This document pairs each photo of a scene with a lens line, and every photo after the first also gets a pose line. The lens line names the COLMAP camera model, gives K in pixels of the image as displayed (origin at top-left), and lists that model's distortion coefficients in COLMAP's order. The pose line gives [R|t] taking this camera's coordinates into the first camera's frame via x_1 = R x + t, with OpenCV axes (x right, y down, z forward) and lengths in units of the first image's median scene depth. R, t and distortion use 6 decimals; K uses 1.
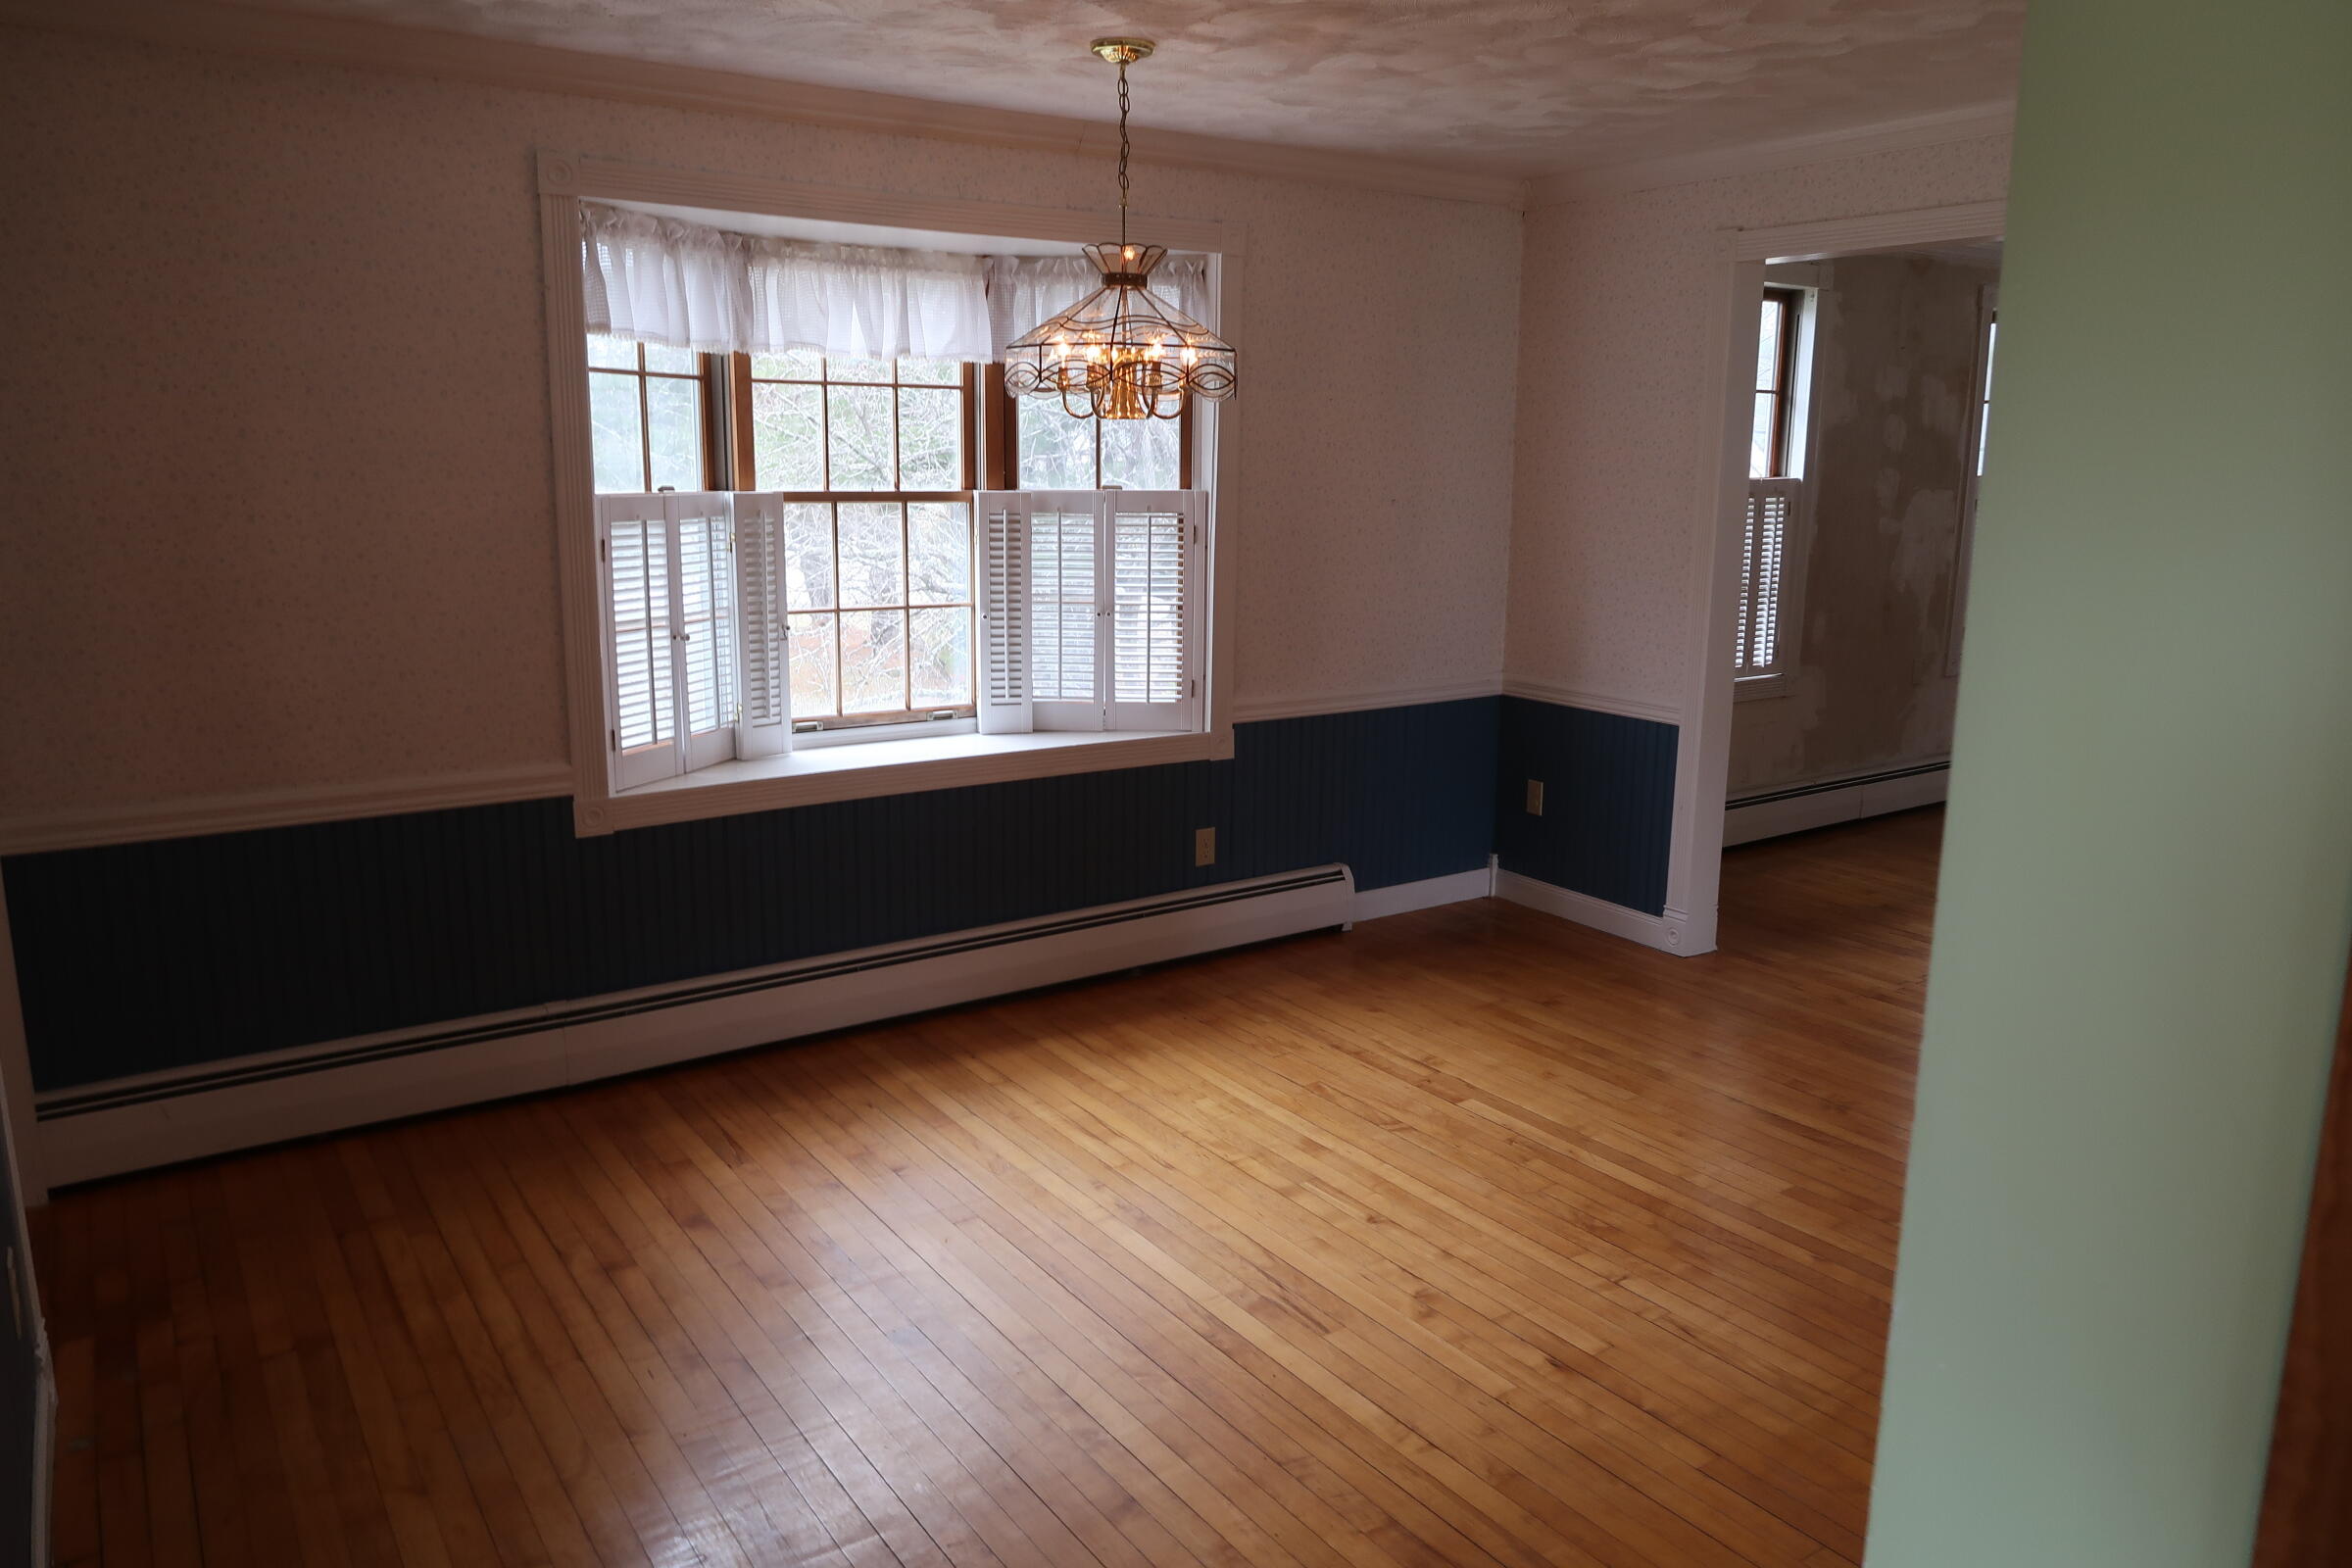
lens RADIAL K [[1627.7, 0, 1176.0], [0, 1627.7, 784.0], [0, 0, 1]] dist [-0.027266, 0.001550]
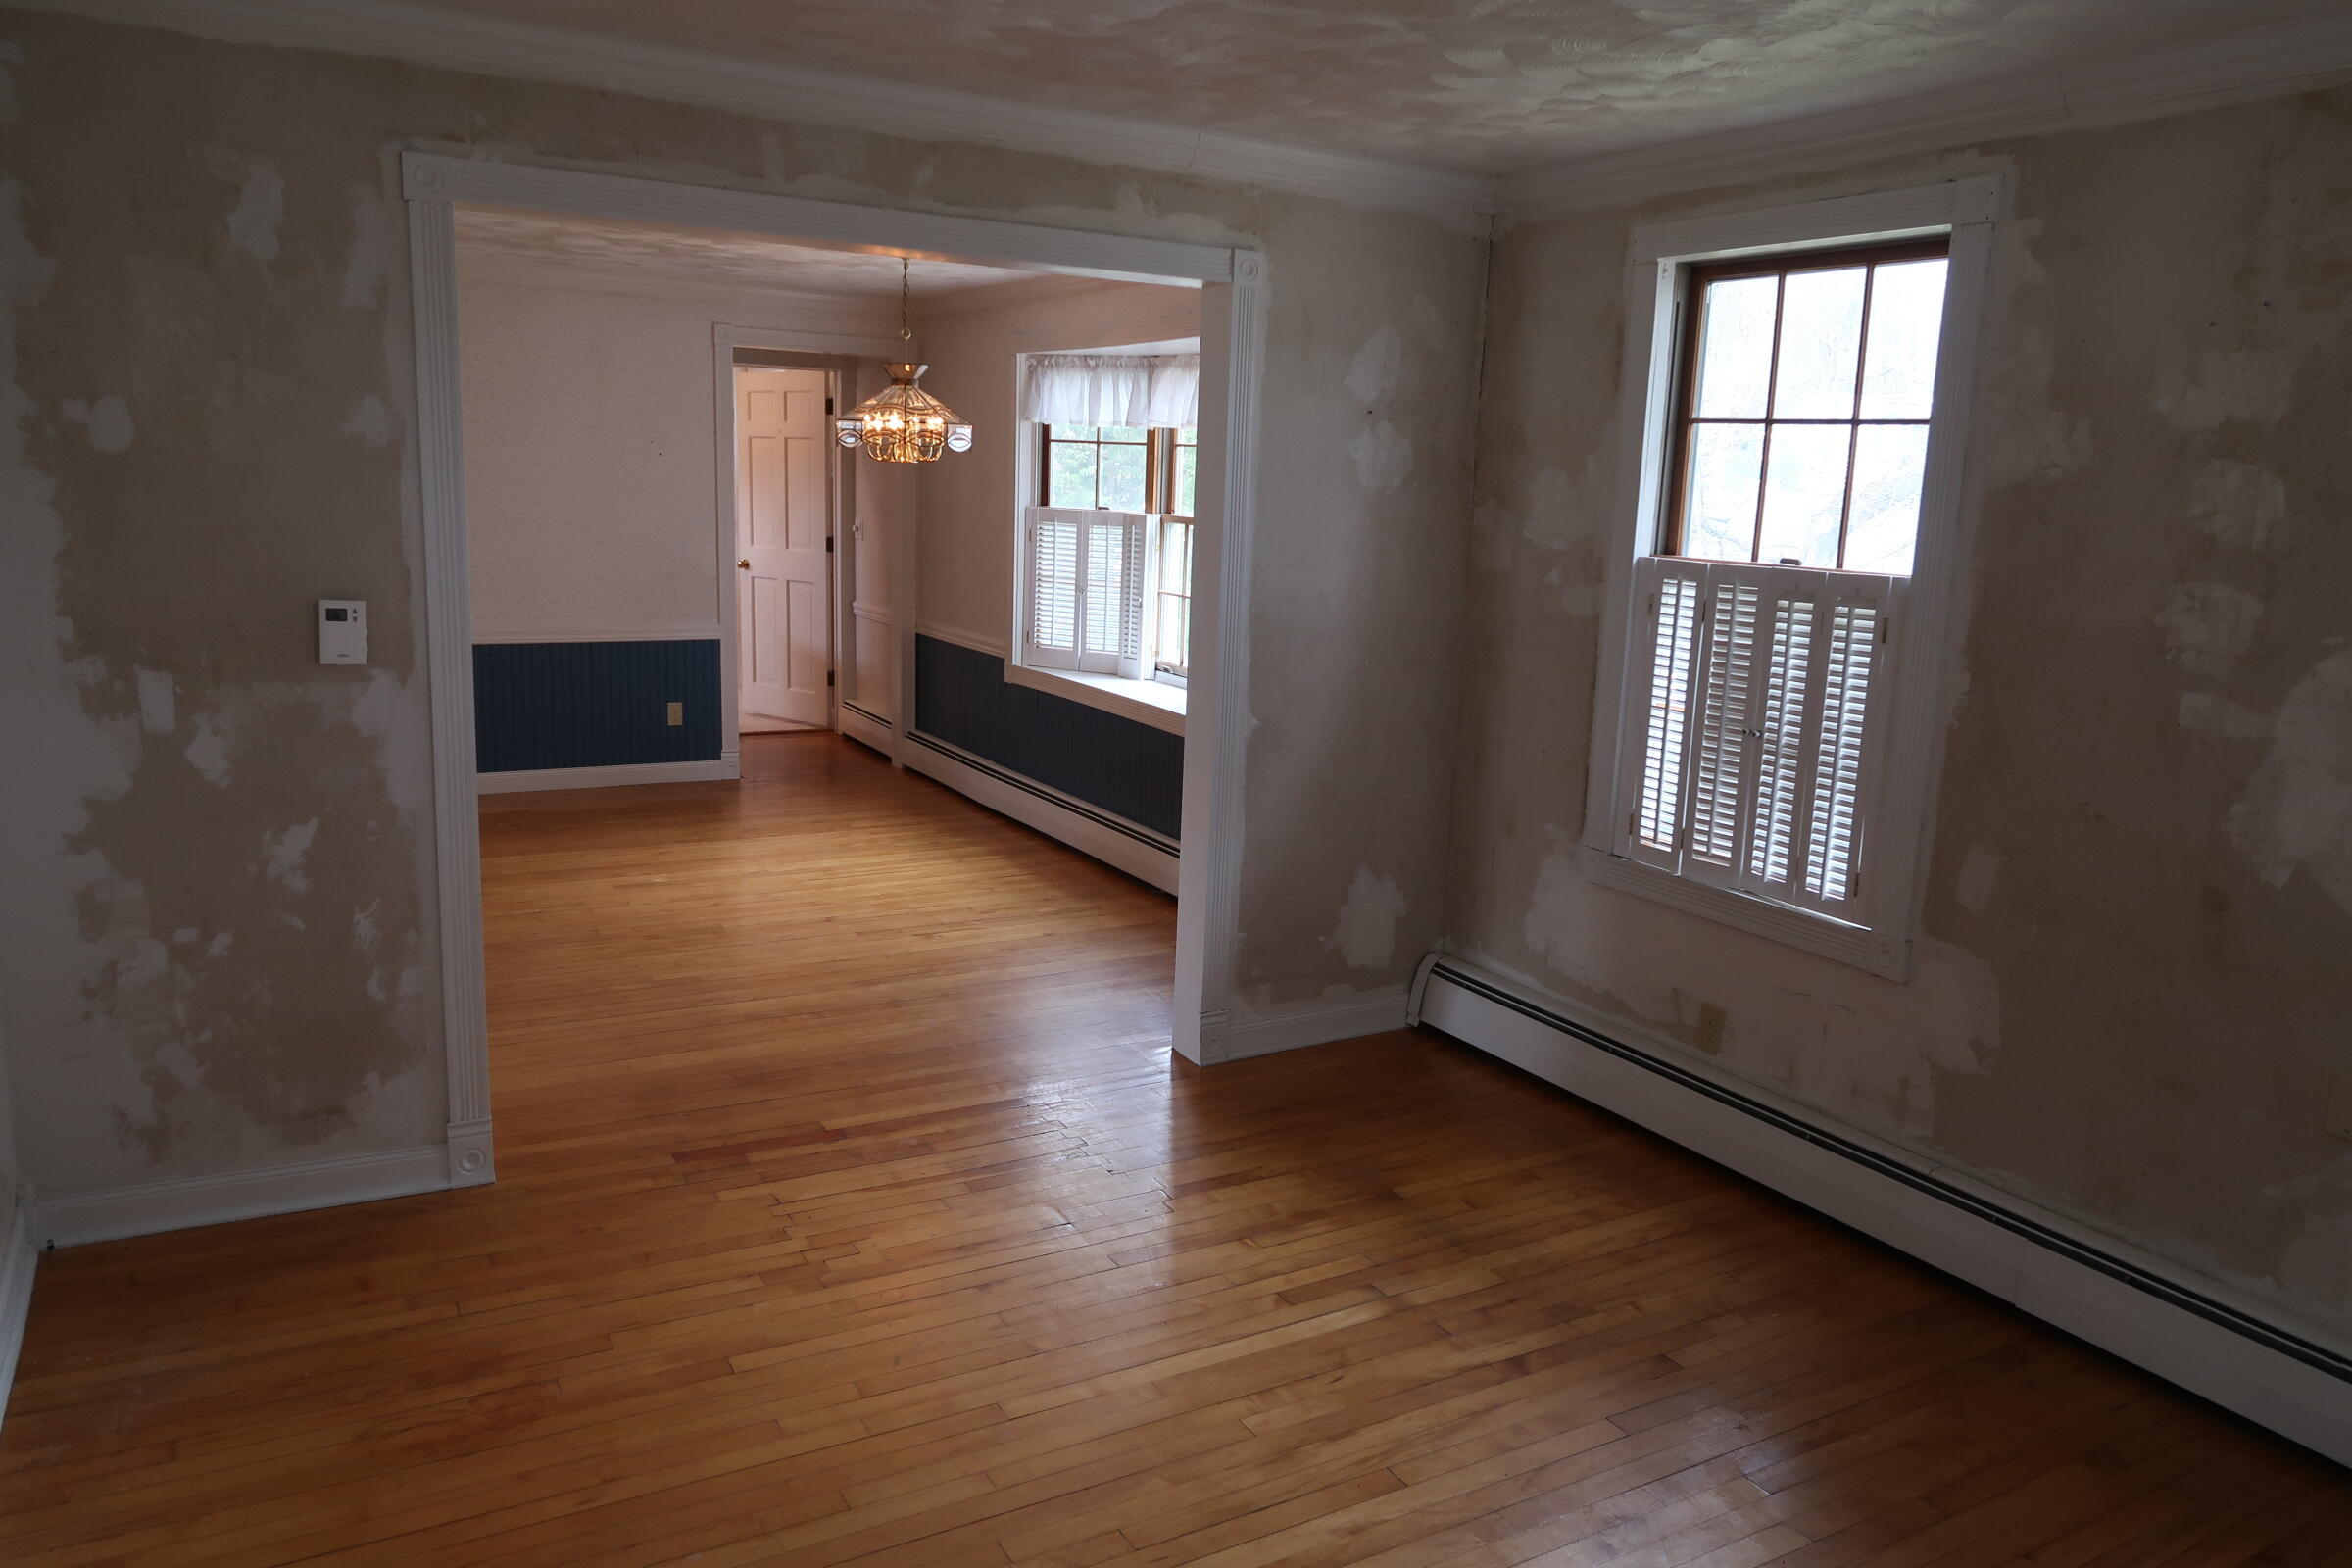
lens RADIAL K [[1627.7, 0, 1176.0], [0, 1627.7, 784.0], [0, 0, 1]] dist [-0.027266, 0.001550]
pose [[-0.070006, 0.168916, -0.983141, 1.355921], [-0.259224, 0.948621, 0.181444, -0.225193], [0.963277, 0.267556, -0.022622, 1.133011]]
